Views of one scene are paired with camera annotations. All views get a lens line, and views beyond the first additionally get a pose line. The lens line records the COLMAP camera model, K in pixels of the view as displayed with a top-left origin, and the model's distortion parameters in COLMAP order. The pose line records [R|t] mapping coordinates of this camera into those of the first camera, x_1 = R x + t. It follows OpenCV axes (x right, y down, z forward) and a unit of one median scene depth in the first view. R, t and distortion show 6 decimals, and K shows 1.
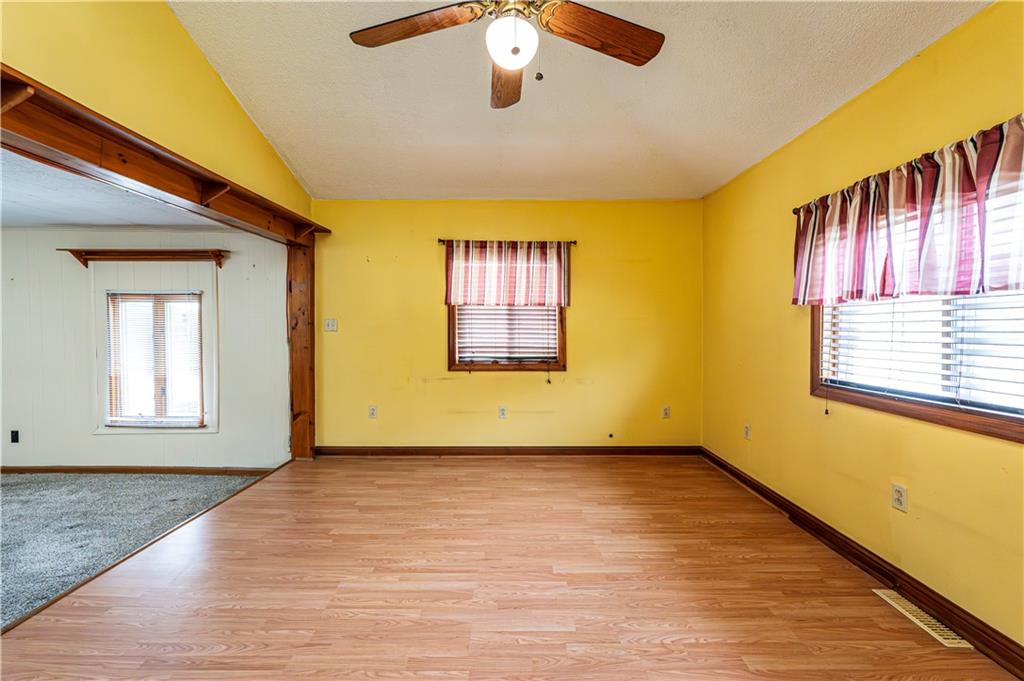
lens RADIAL K [[411.3, 0, 515.8], [0, 411.3, 332.3], [0, 0, 1]] dist [-0.003368, 0.000135]
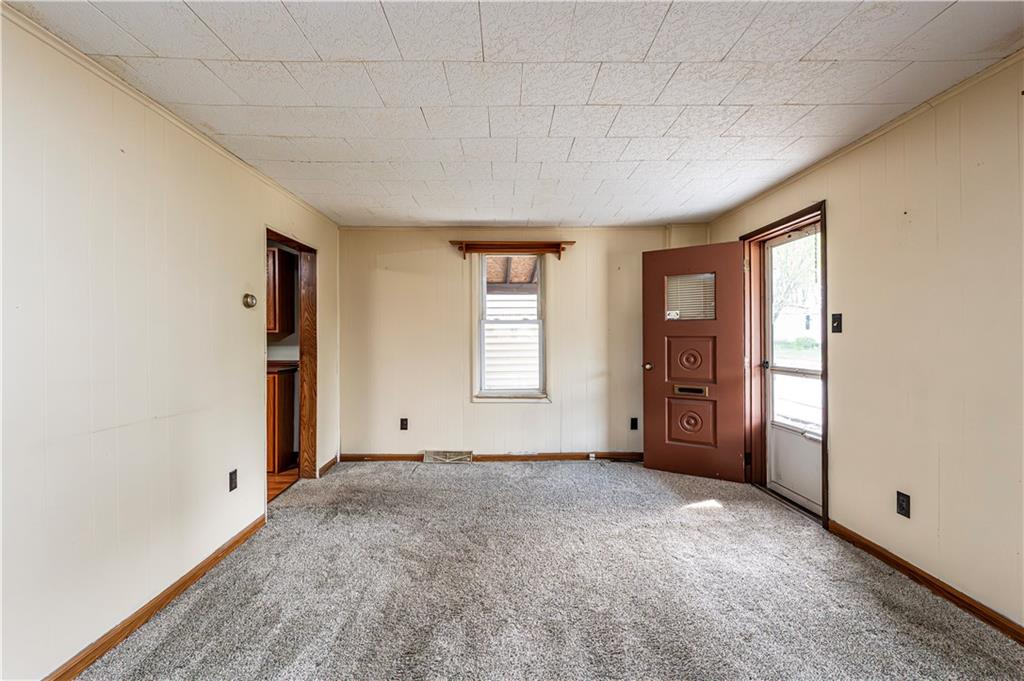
lens RADIAL K [[411.3, 0, 515.1], [0, 411.3, 334.7], [0, 0, 1]] dist [-0.003368, 0.000135]
pose [[0.003801, -0.005378, -0.999978, -0.686564], [-0.010160, 0.999934, -0.005417, 0.039273], [0.999941, 0.010180, 0.003746, 0.484890]]
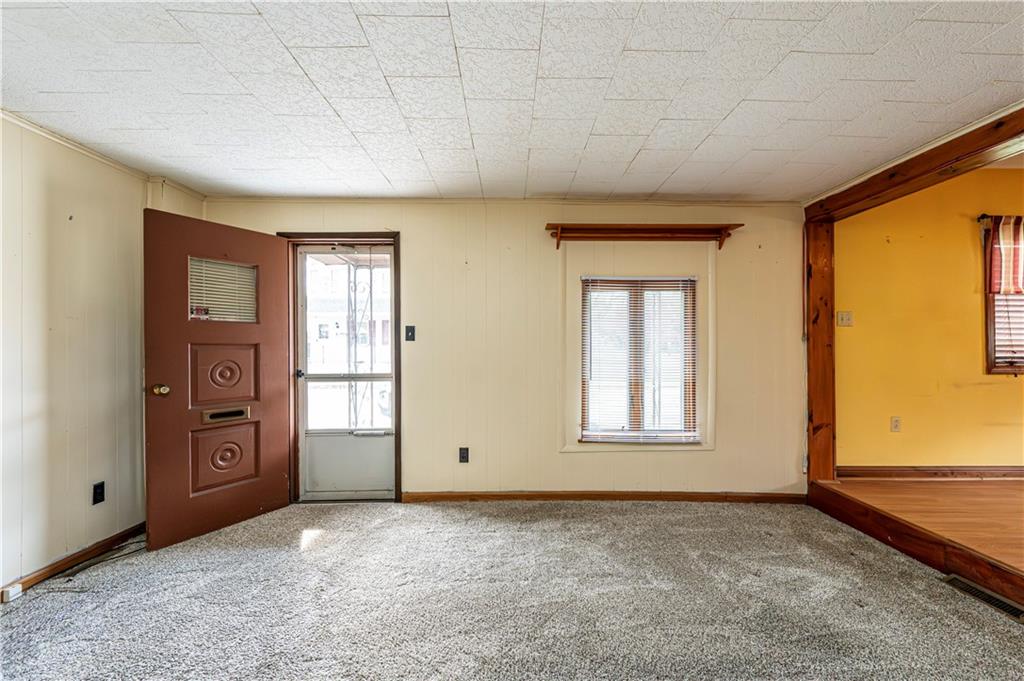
lens RADIAL K [[411.3, 0, 508.3], [0, 411.3, 345.3], [0, 0, 1]] dist [-0.003368, 0.000135]
pose [[0.999995, -0.000615, -0.003231, -1.138277], [0.000566, 0.999886, -0.015084, 0.048502], [0.003240, 0.015082, 0.999881, 0.176446]]
